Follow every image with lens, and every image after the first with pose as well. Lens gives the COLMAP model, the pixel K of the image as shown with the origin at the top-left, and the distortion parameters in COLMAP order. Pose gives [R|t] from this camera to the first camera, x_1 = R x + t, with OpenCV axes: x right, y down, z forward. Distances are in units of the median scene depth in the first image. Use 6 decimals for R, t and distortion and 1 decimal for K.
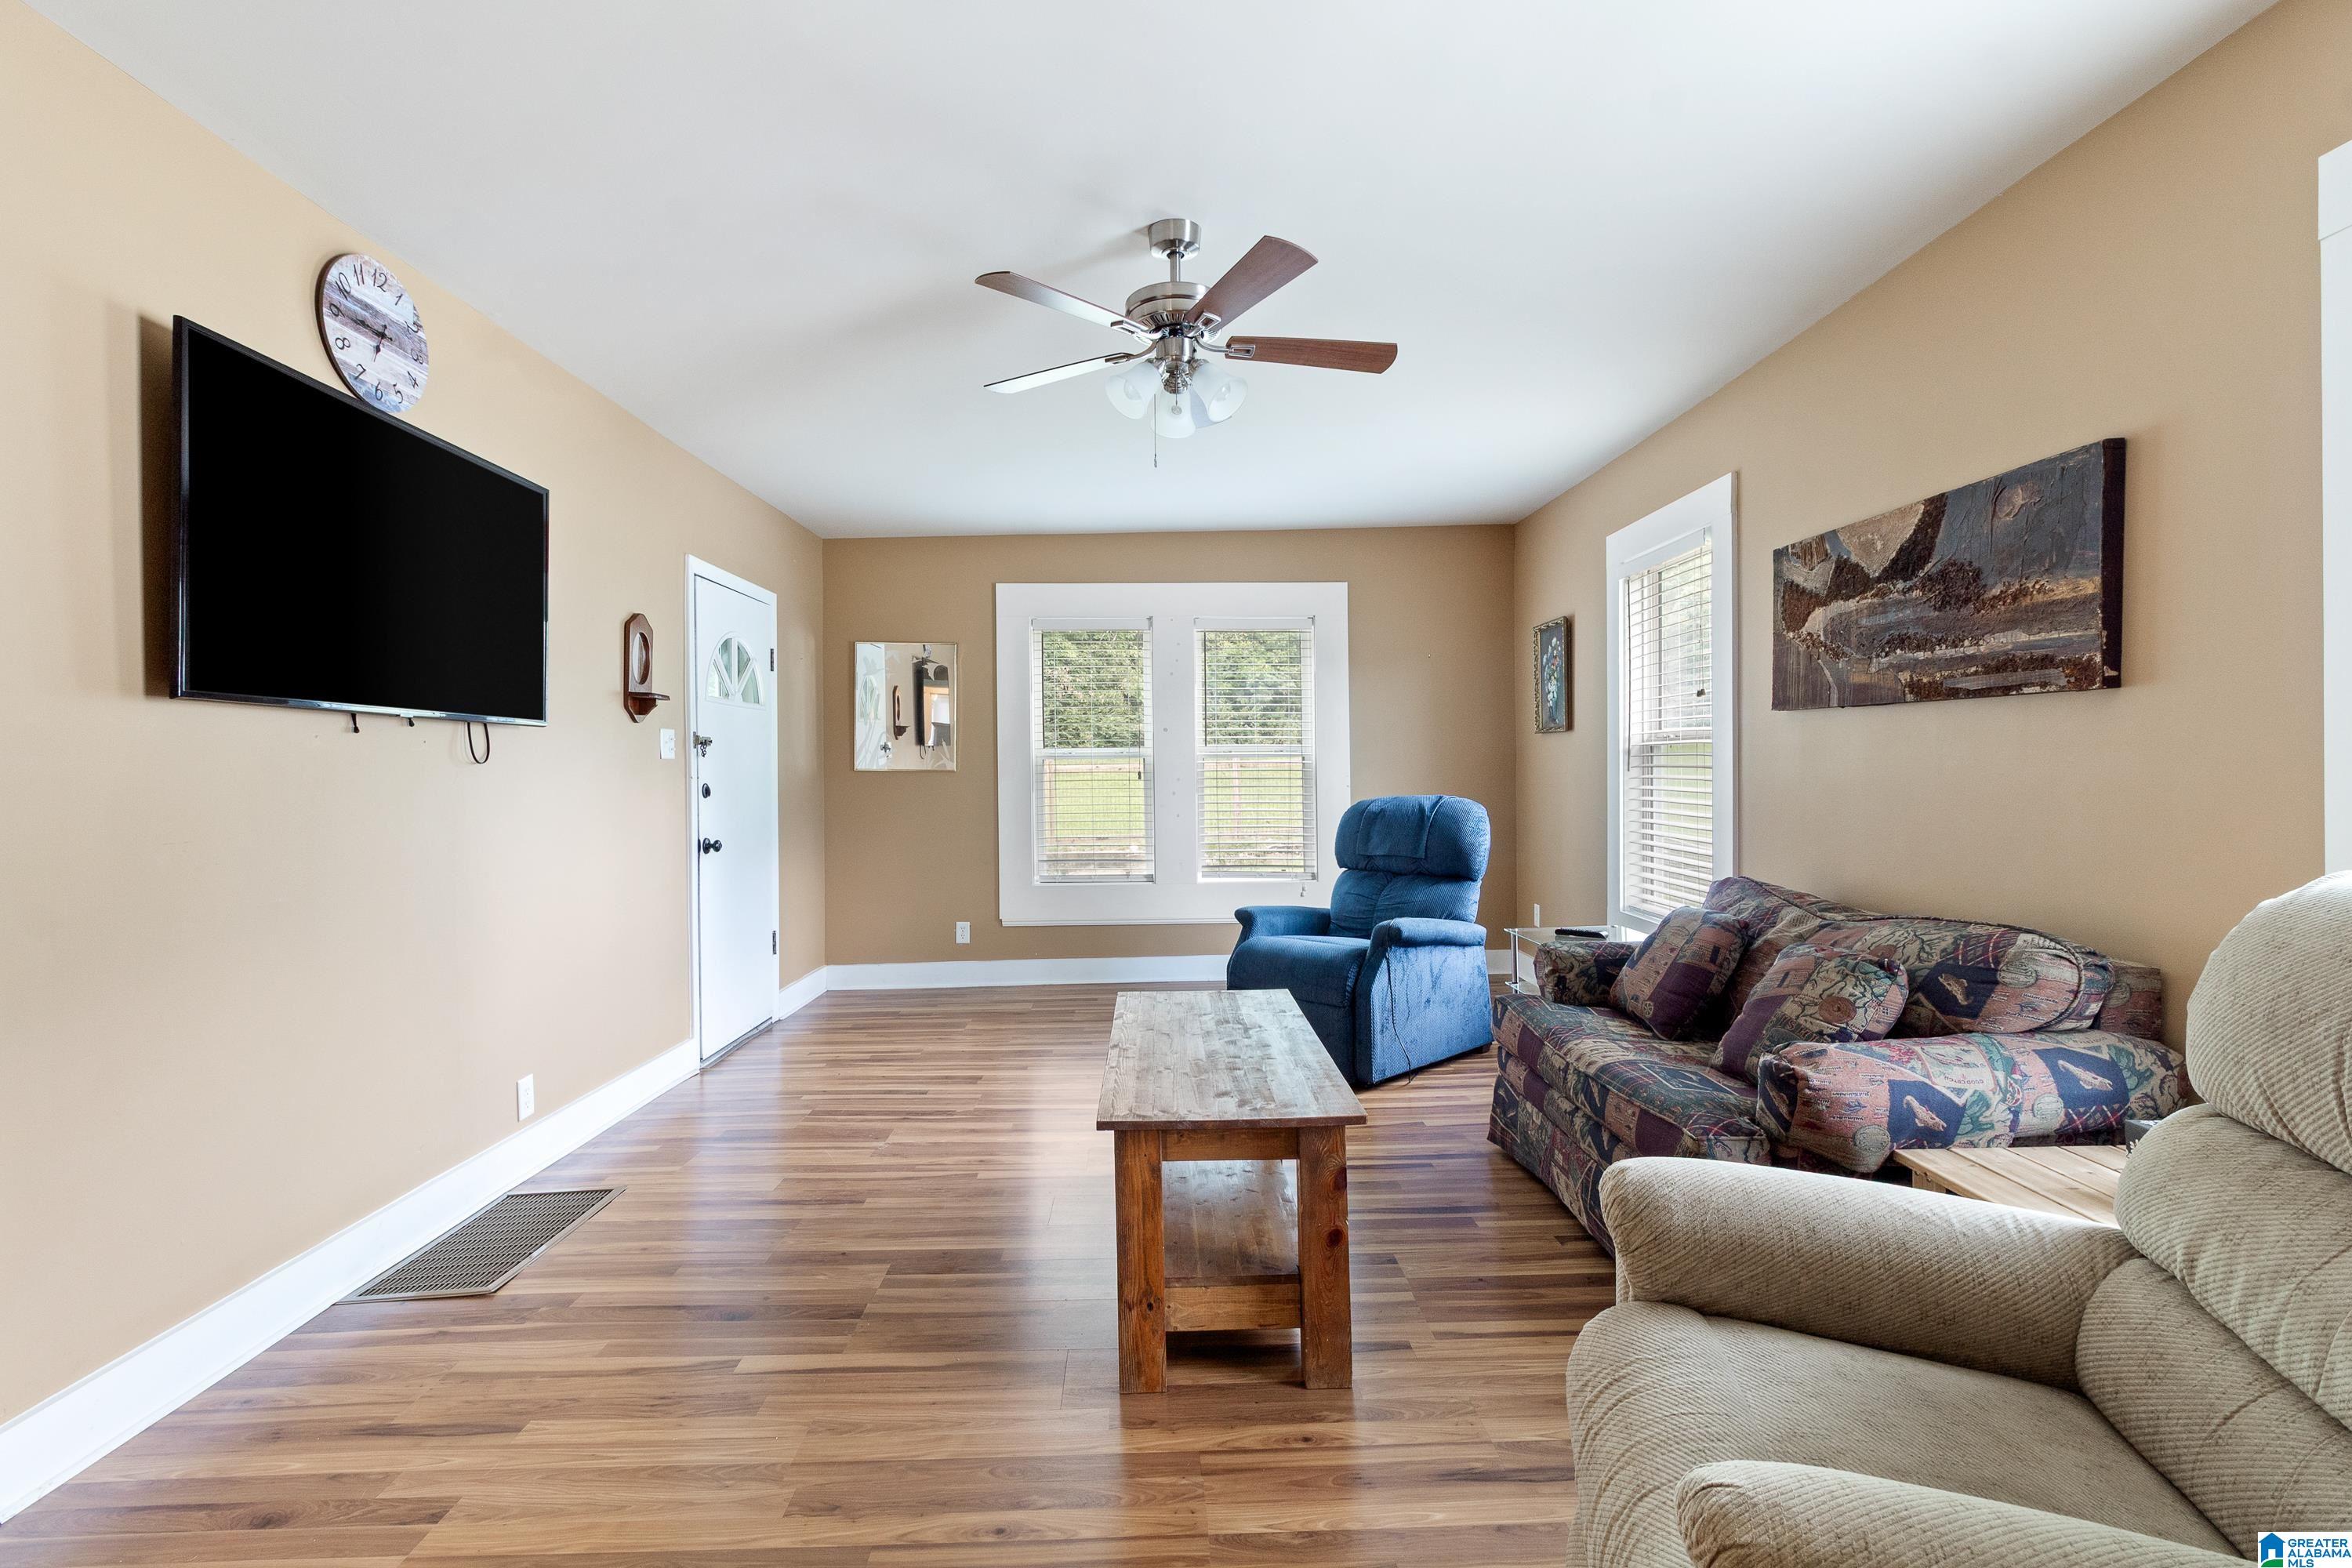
lens RADIAL K [[1130.3, 0, 1178.4], [0, 1130.3, 775.0], [0, 0, 1]] dist [0.000695, -0.000179]
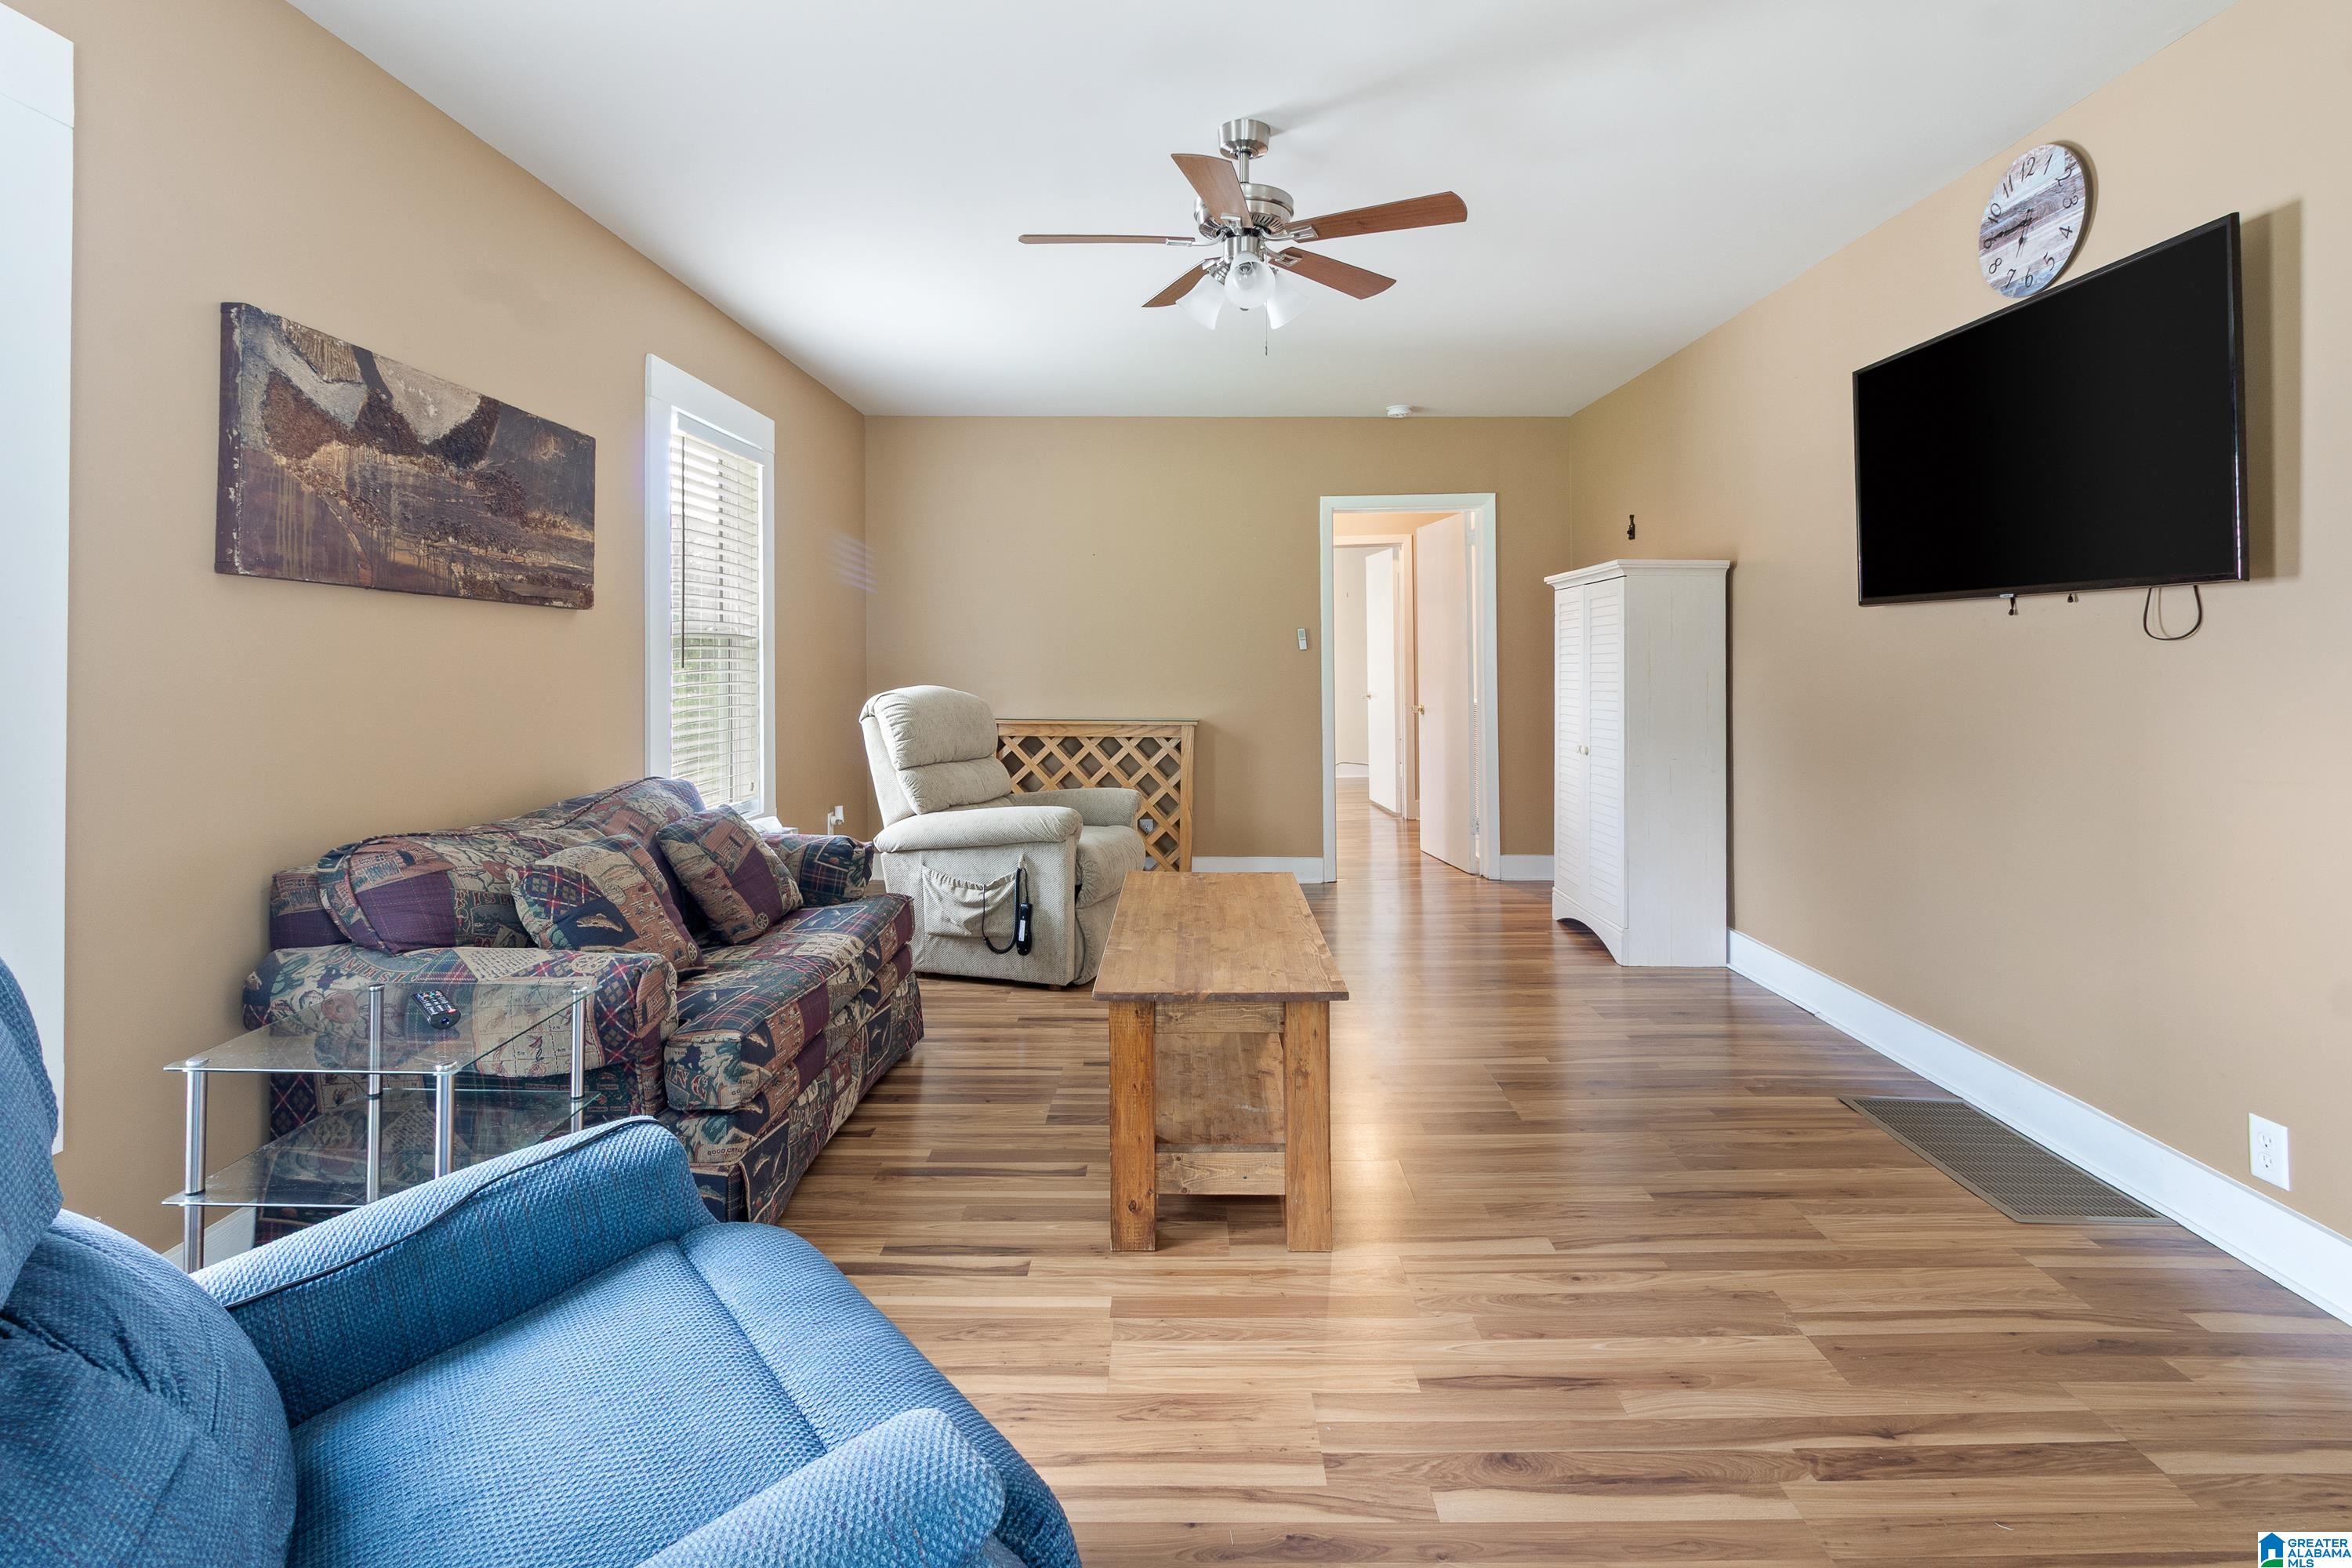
lens RADIAL K [[1130.3, 0, 1121.4], [0, 1130.3, 654.2], [0, 0, 1]] dist [0.000695, -0.000179]
pose [[-0.996330, 0.012773, 0.084637, 0.025031], [0.012903, 0.999916, 0.000982, -0.011643], [-0.084617, 0.002070, -0.996411, 2.010636]]
